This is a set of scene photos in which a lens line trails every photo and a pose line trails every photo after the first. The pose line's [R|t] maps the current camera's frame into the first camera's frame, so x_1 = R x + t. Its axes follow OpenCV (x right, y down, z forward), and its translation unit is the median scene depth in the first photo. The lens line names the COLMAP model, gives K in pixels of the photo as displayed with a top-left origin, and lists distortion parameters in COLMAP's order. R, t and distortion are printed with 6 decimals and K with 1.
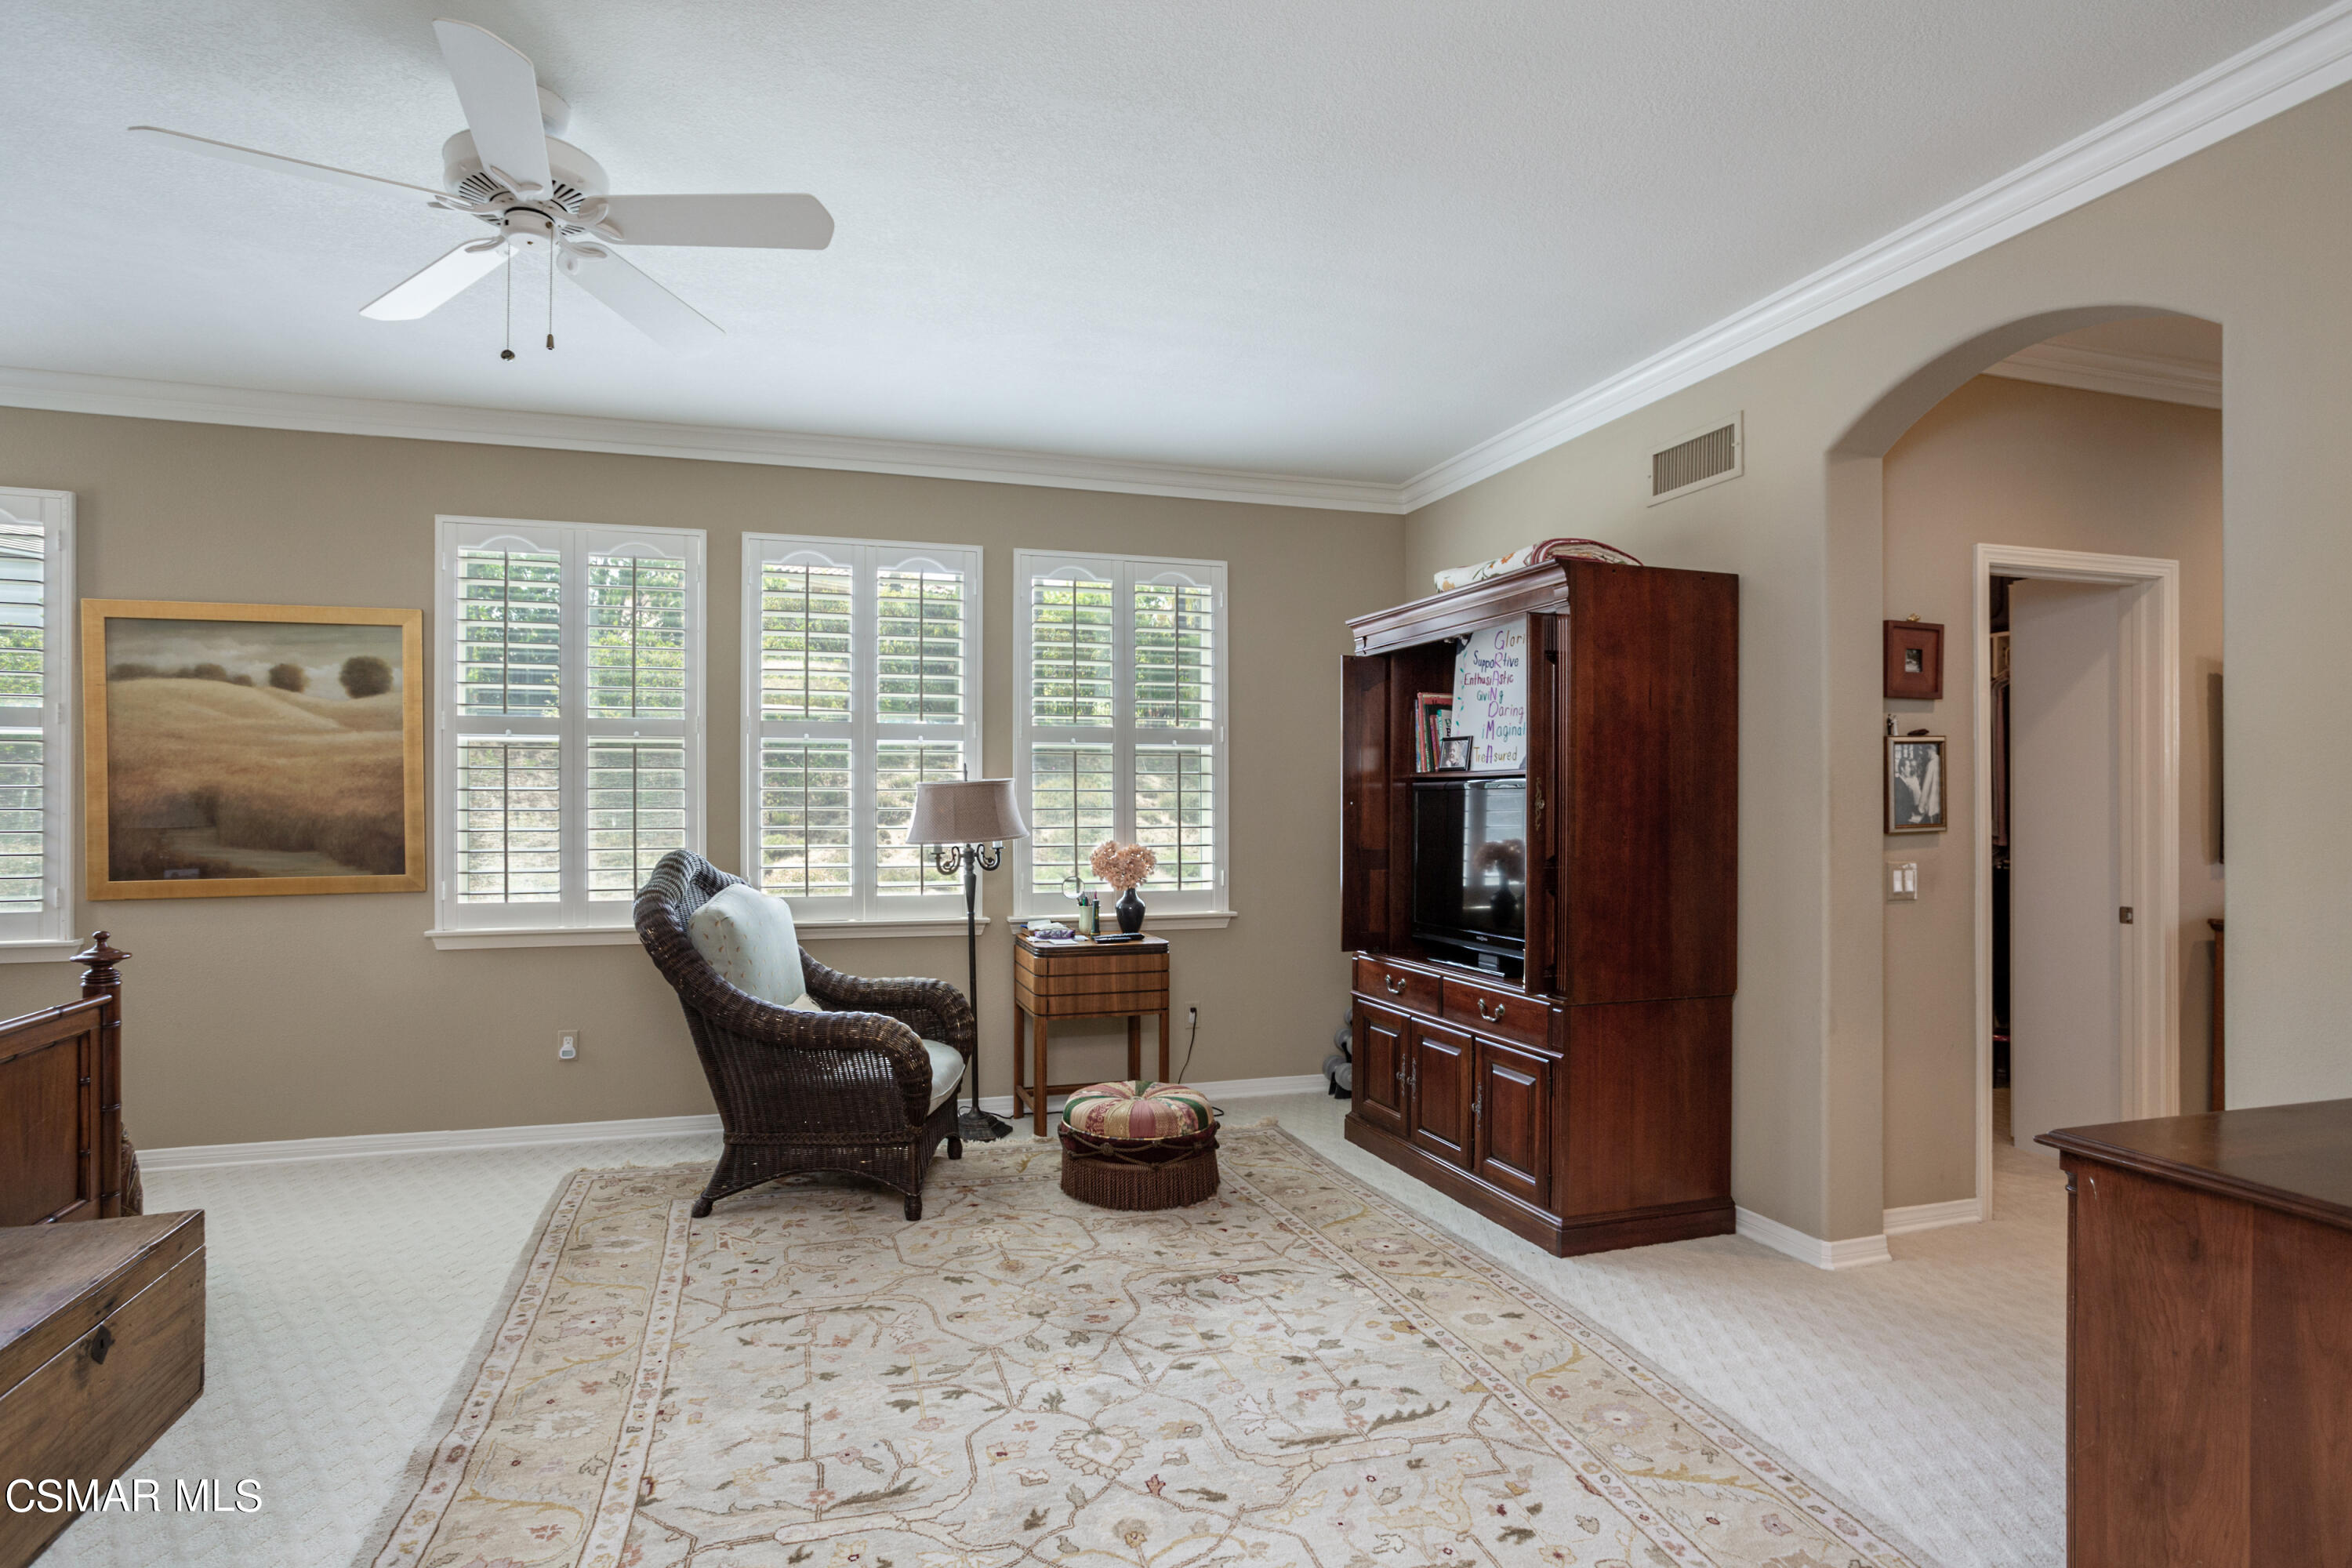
lens RADIAL K [[1159.7, 0, 1177.6], [0, 1159.7, 792.8], [0, 0, 1]] dist [-0.002570, 0.001187]
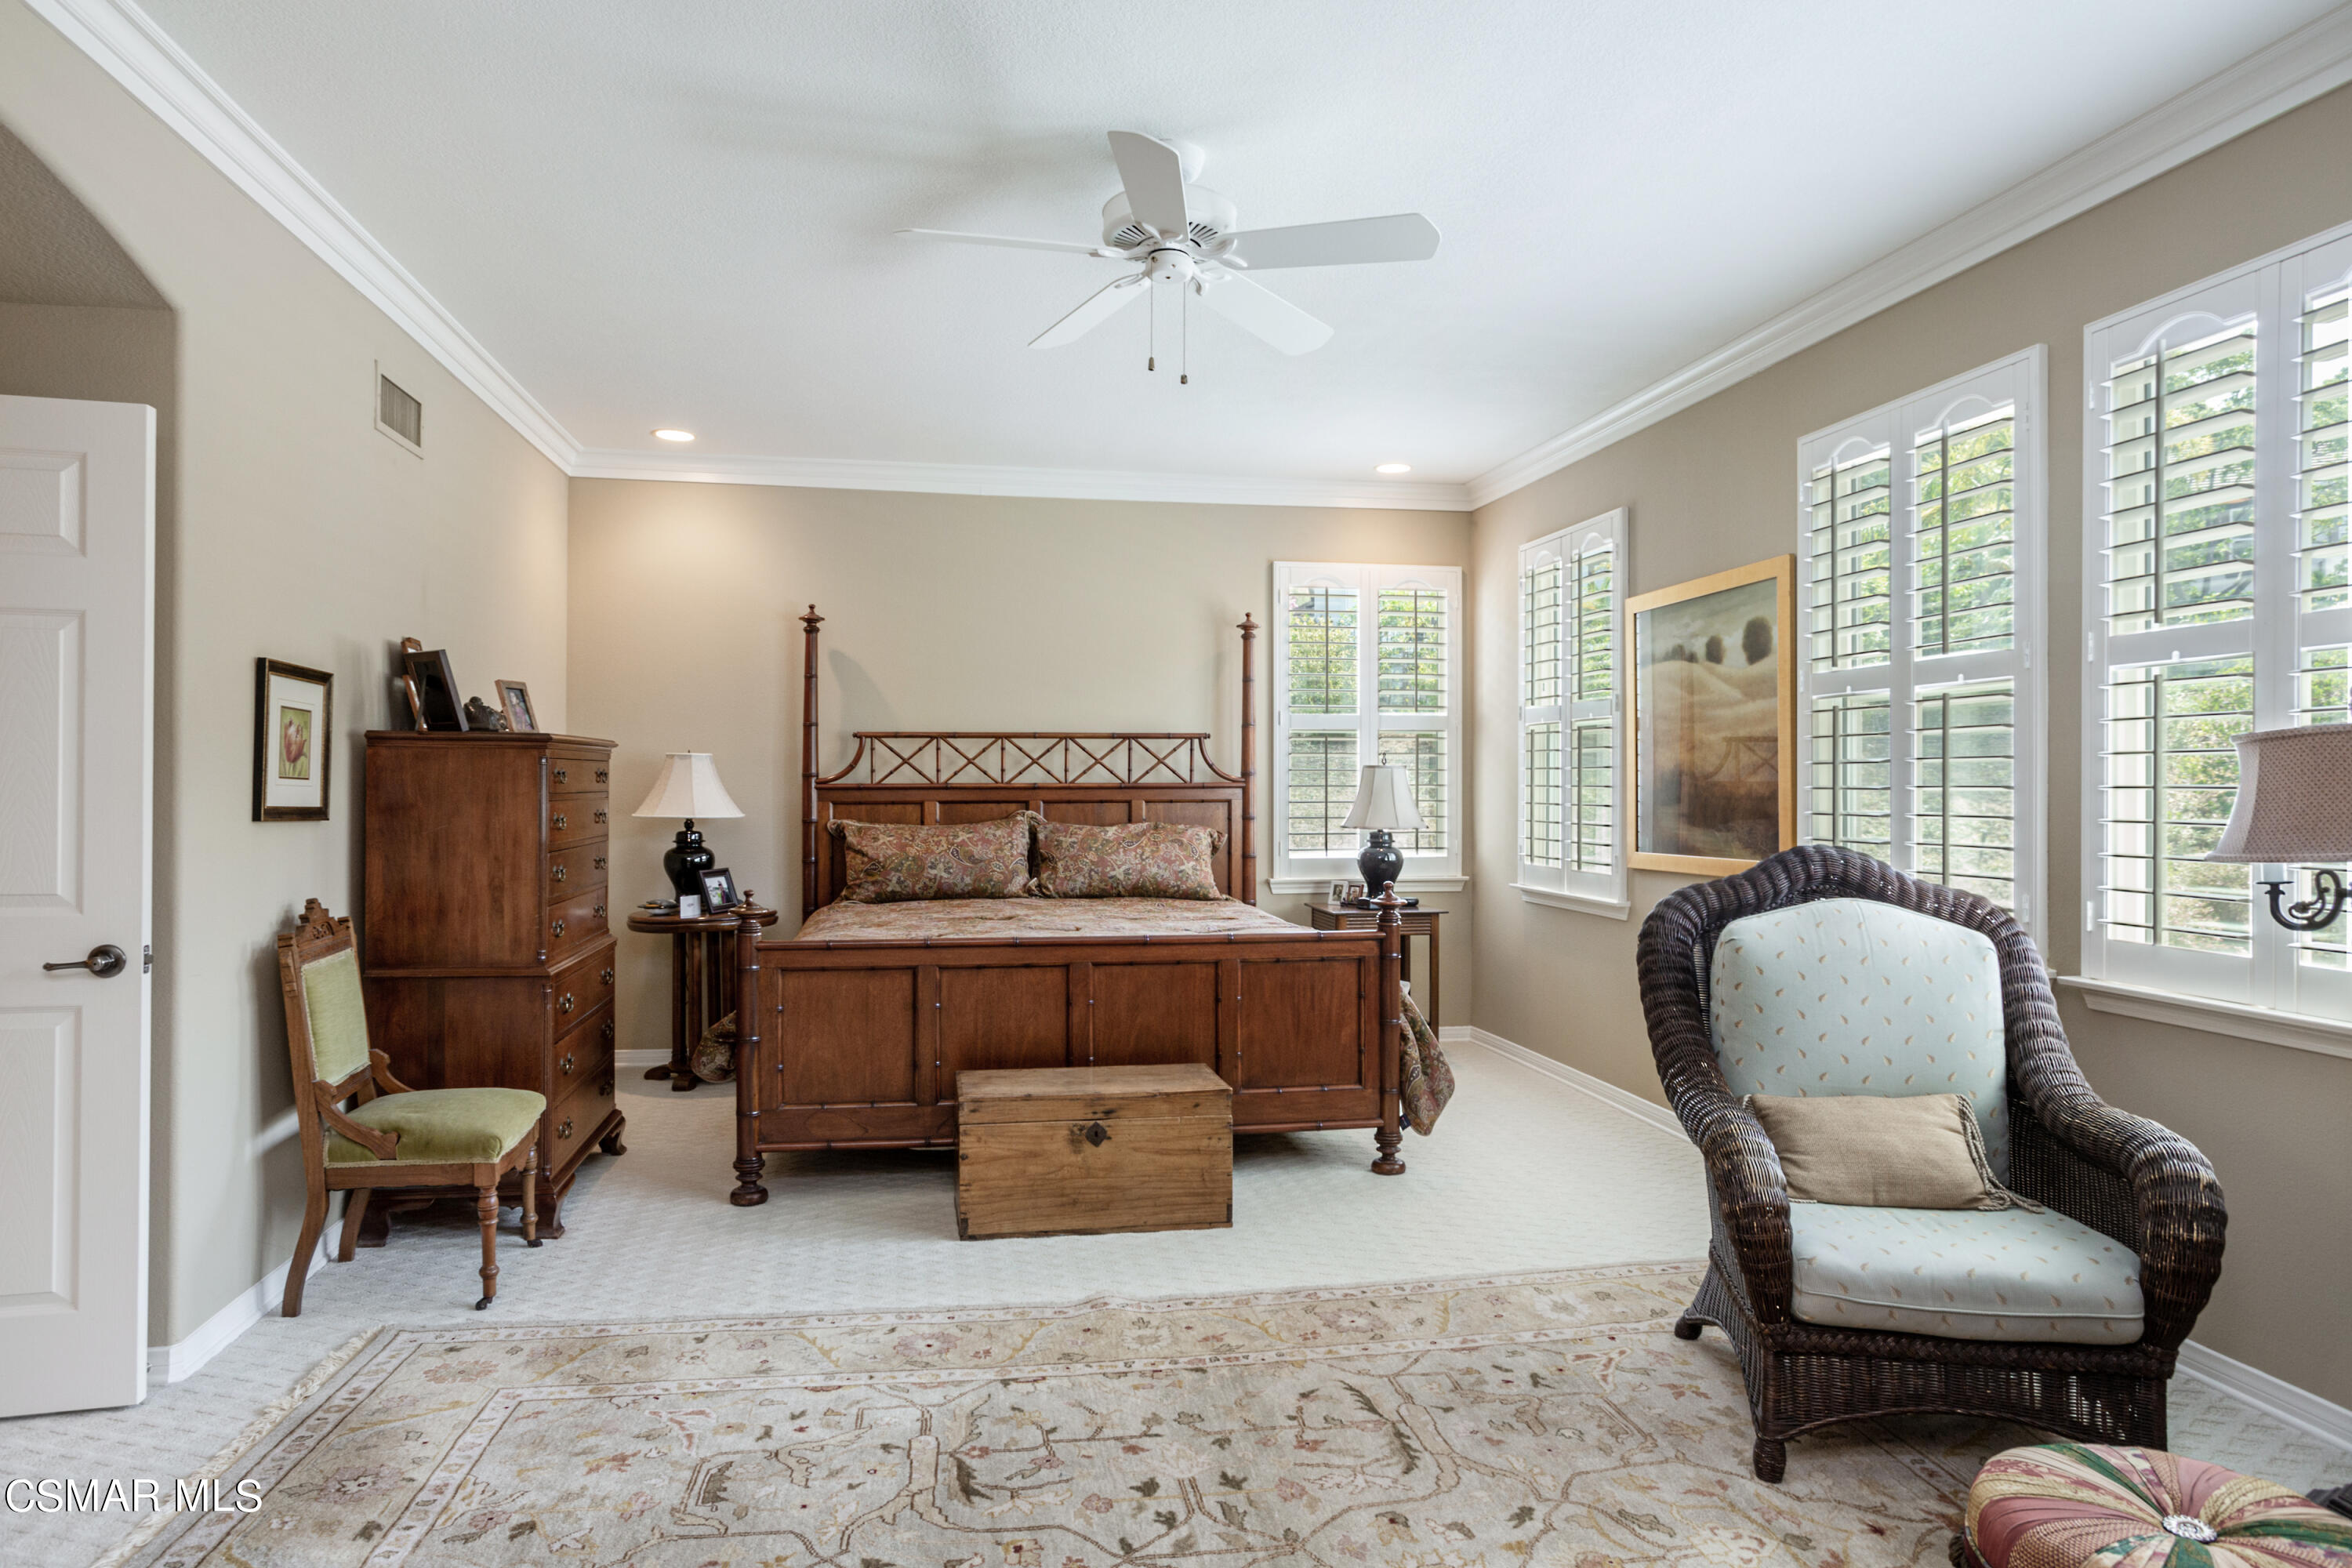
lens RADIAL K [[1501.5, 0, 1176.7], [0, 1501.5, 787.7], [0, 0, 1]] dist [-0.010863, -0.000833]
pose [[-0.160488, 0.004264, -0.987029, 0.651128], [0.008699, 0.999958, 0.002906, 0.009240], [0.986999, -0.008120, -0.160519, 0.929832]]
